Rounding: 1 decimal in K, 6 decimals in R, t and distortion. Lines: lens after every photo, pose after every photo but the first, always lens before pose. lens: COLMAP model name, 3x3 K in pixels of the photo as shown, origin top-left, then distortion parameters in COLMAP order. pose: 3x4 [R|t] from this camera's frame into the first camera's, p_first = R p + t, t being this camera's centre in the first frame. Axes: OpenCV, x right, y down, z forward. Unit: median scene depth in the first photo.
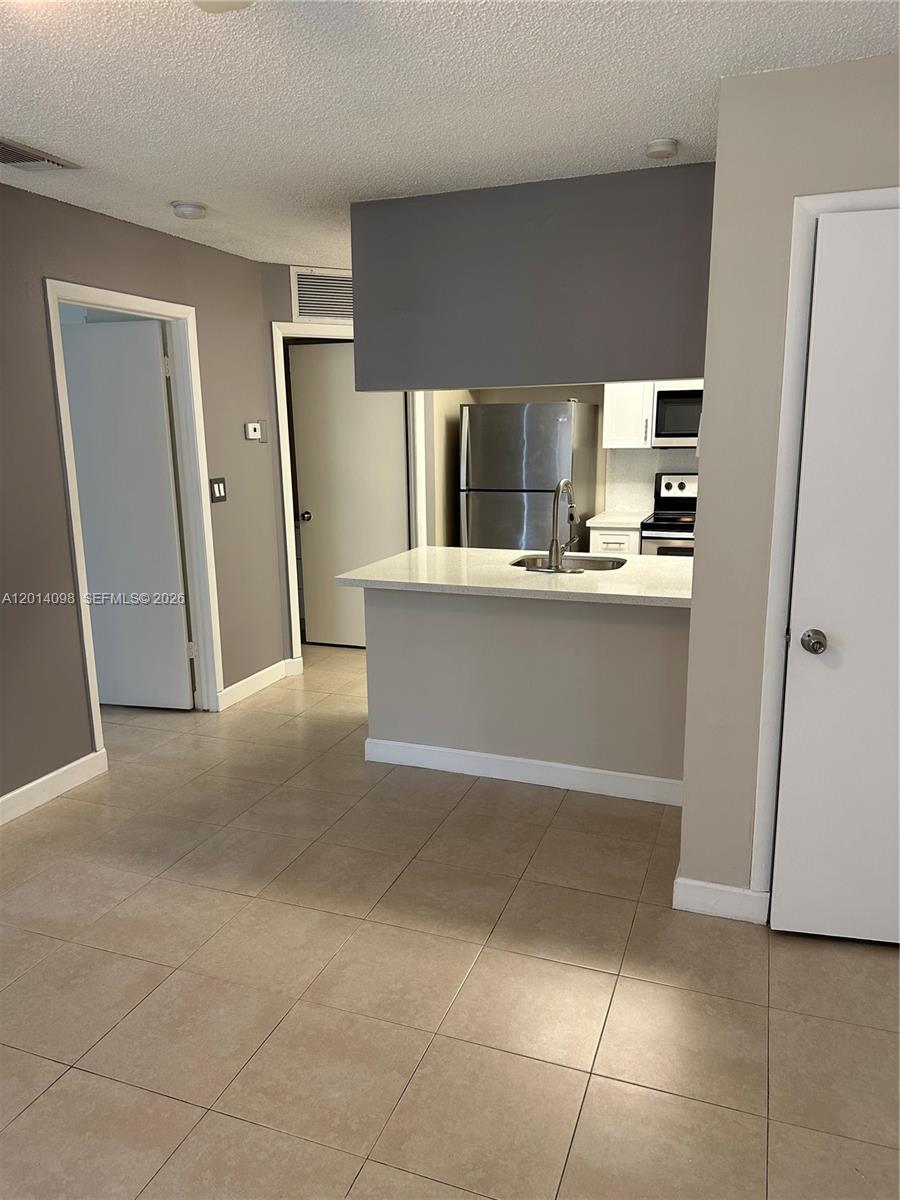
lens RADIAL K [[840.7, 0, 452.6], [0, 840.7, 611.7], [0, 0, 1]] dist [0.043551, -0.065538]
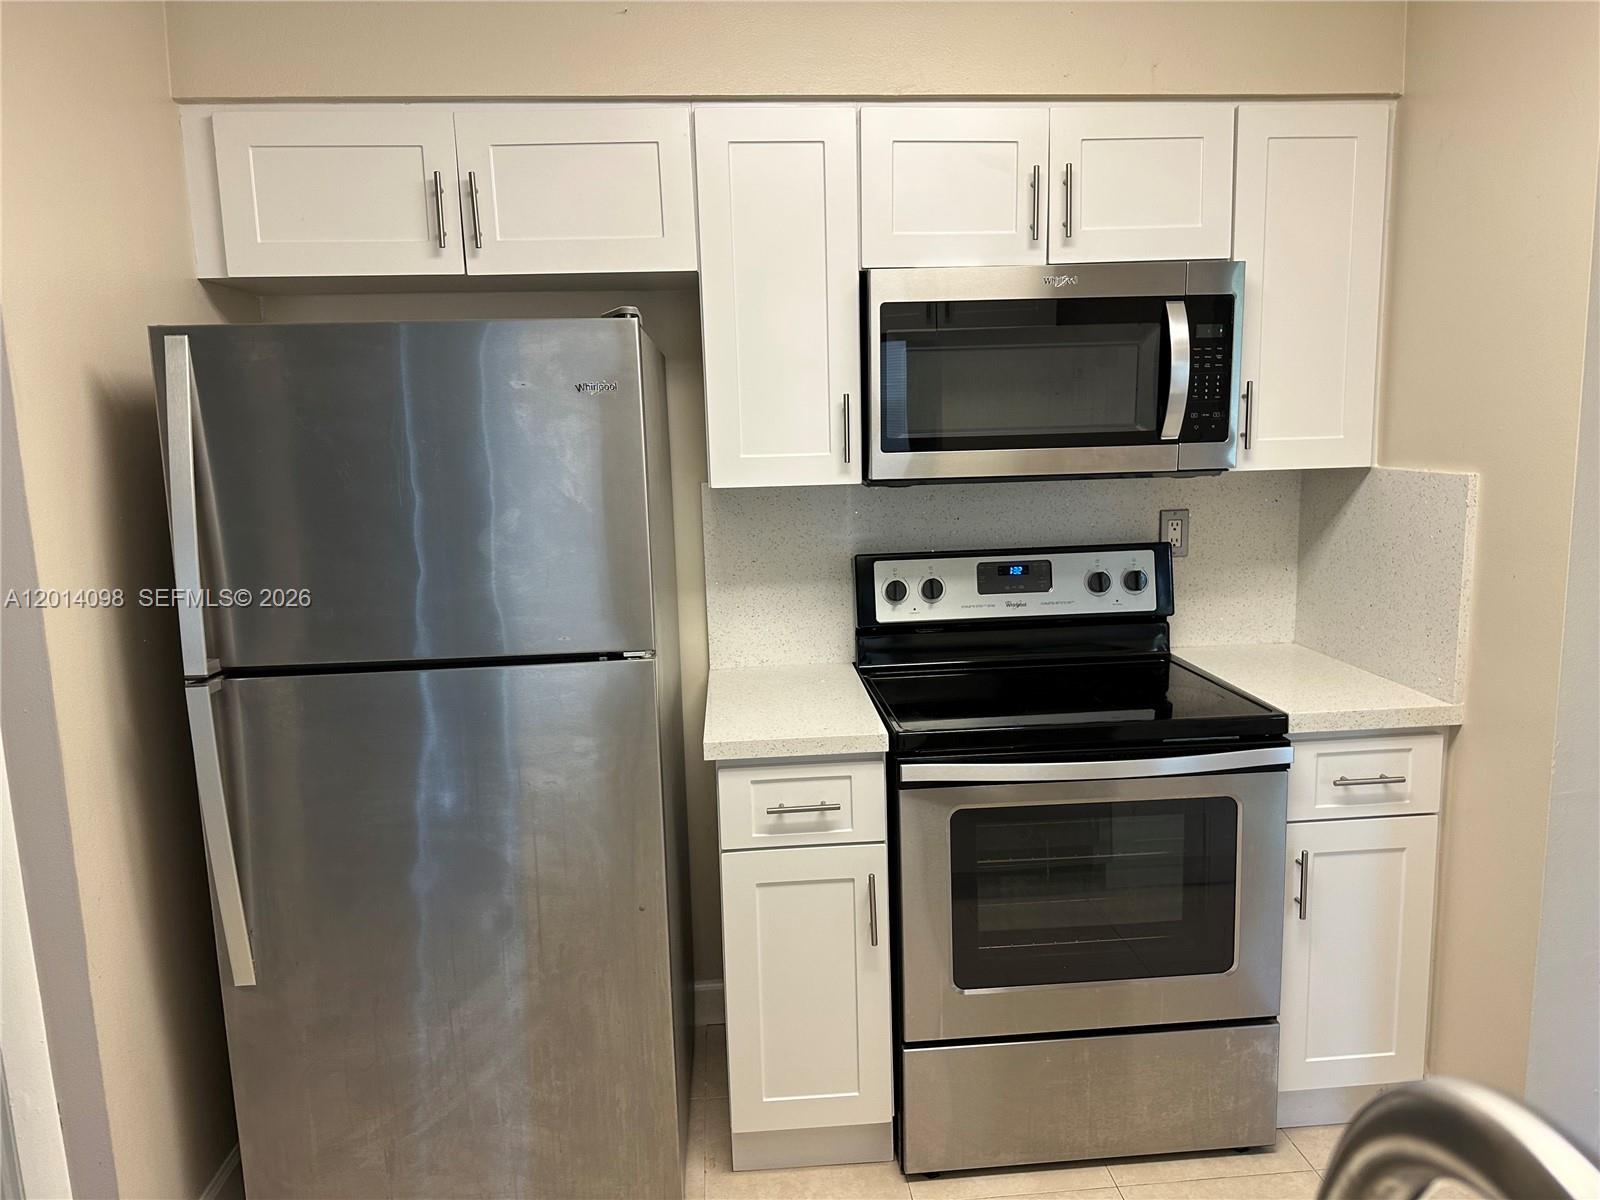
lens RADIAL K [[1110.8, 0, 811.5], [0, 1110.8, 602.7], [0, 0, 1]] dist [0.123334, -0.201755]
pose [[0.905336, -0.077896, 0.417491, 0.038811], [0.107296, 0.993097, -0.047380, -0.134647], [-0.410919, 0.087690, 0.907445, 0.643840]]
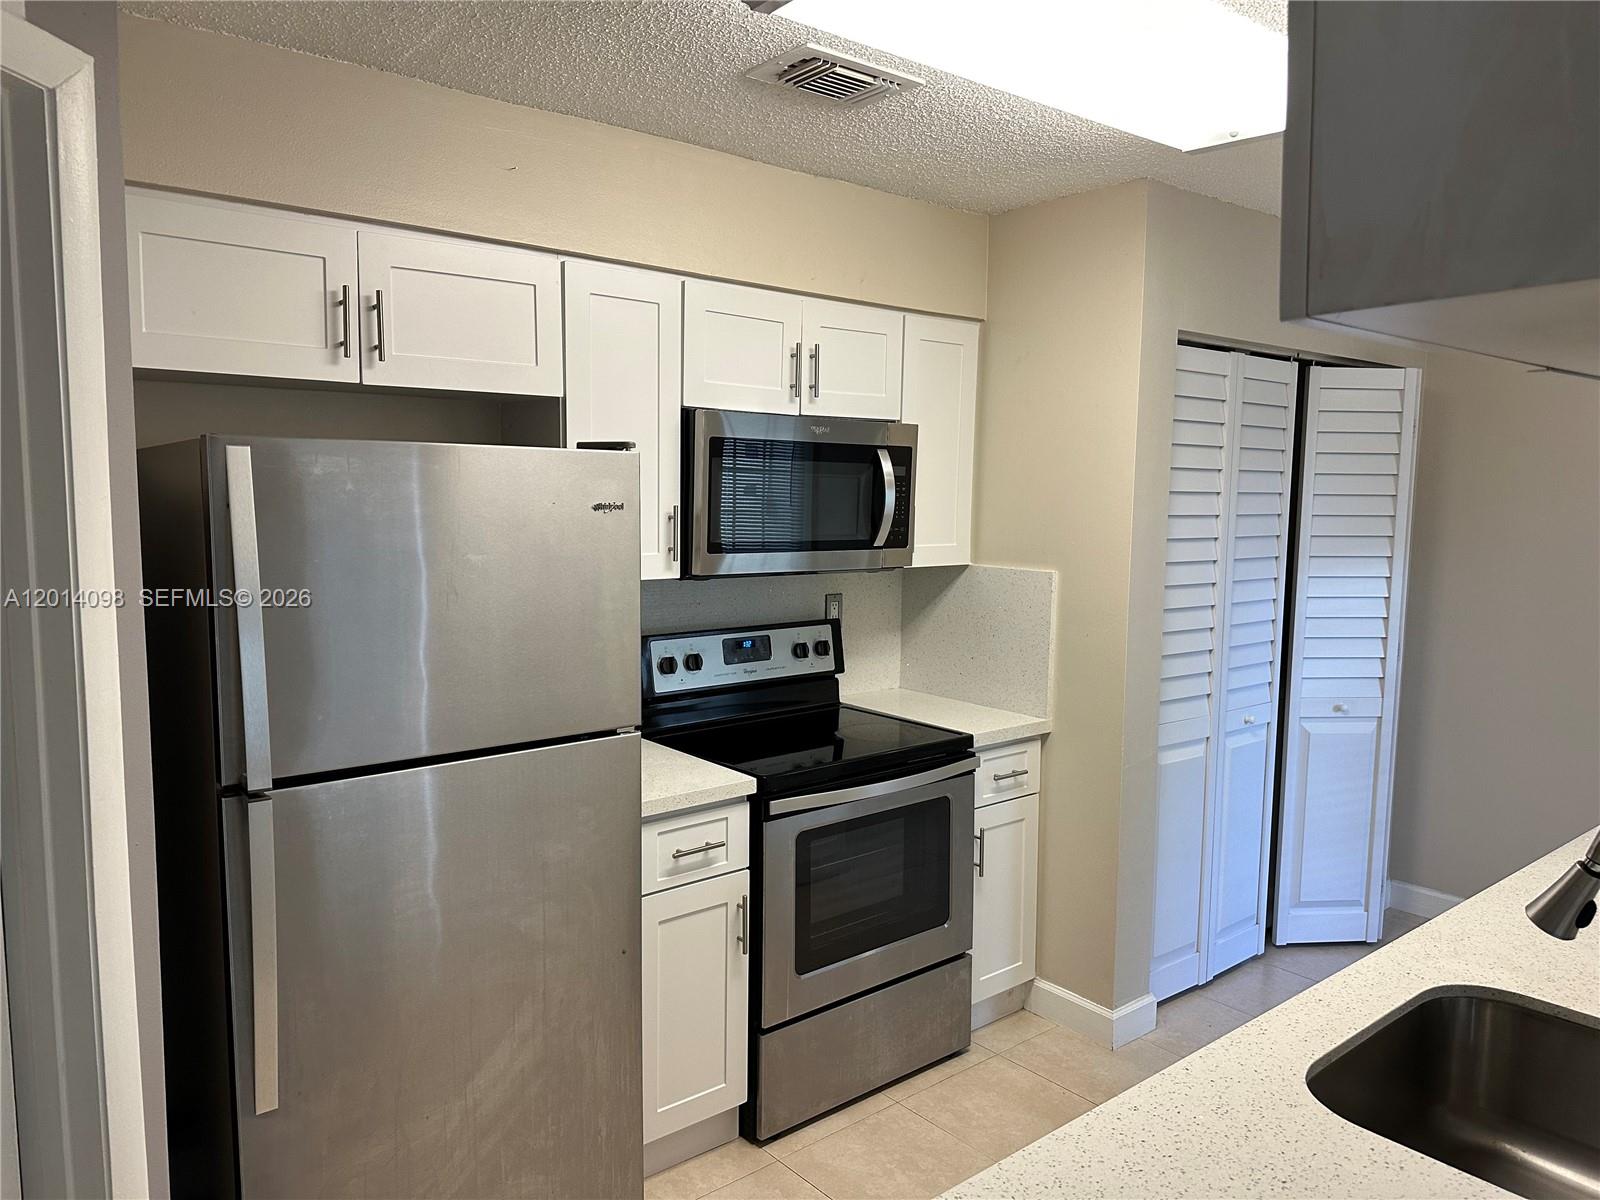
lens RADIAL K [[1107.9, 0, 795.9], [0, 1107.9, 603.7], [0, 0, 1]] dist [0.122506, -0.202637]
pose [[0.498505, -0.070215, 0.864038, -0.183903], [0.170160, 0.985250, -0.018108, -0.168423], [-0.850022, 0.156051, 0.503100, 0.717246]]
